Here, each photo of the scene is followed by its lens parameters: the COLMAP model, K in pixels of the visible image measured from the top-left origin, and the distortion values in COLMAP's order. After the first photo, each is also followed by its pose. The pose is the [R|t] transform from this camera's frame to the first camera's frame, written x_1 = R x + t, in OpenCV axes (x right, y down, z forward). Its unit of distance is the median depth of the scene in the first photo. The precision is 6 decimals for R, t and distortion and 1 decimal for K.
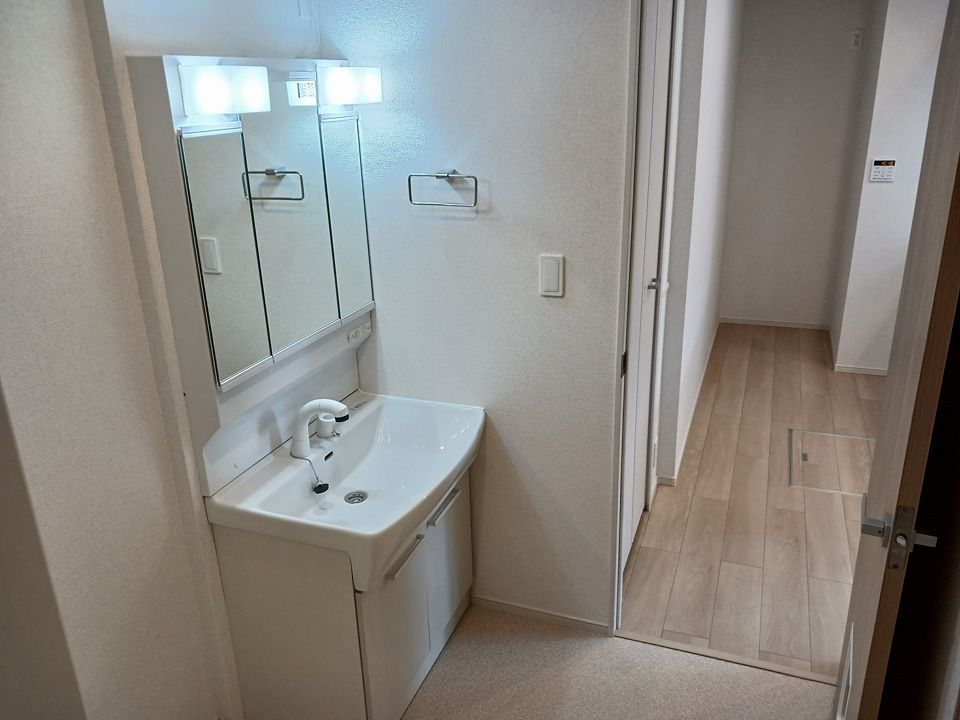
lens RADIAL K [[746.7, 0, 467.7], [0, 746.7, 359.4], [0, 0, 1]] dist [0.008934, 0.002902]
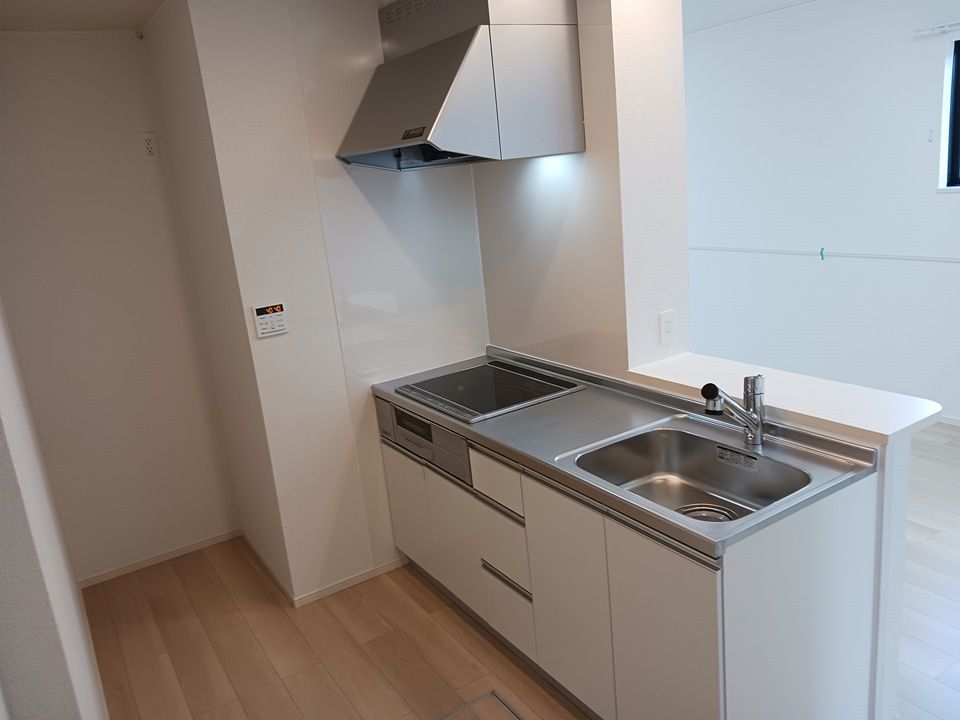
lens RADIAL K [[746.7, 0, 467.7], [0, 746.7, 359.4], [0, 0, 1]] dist [0.008934, 0.002902]
pose [[0.588070, -0.229523, 0.775559, 0.112107], [0.353764, 0.935296, 0.008553, -0.146013], [-0.727341, 0.269335, 0.631217, 0.407665]]
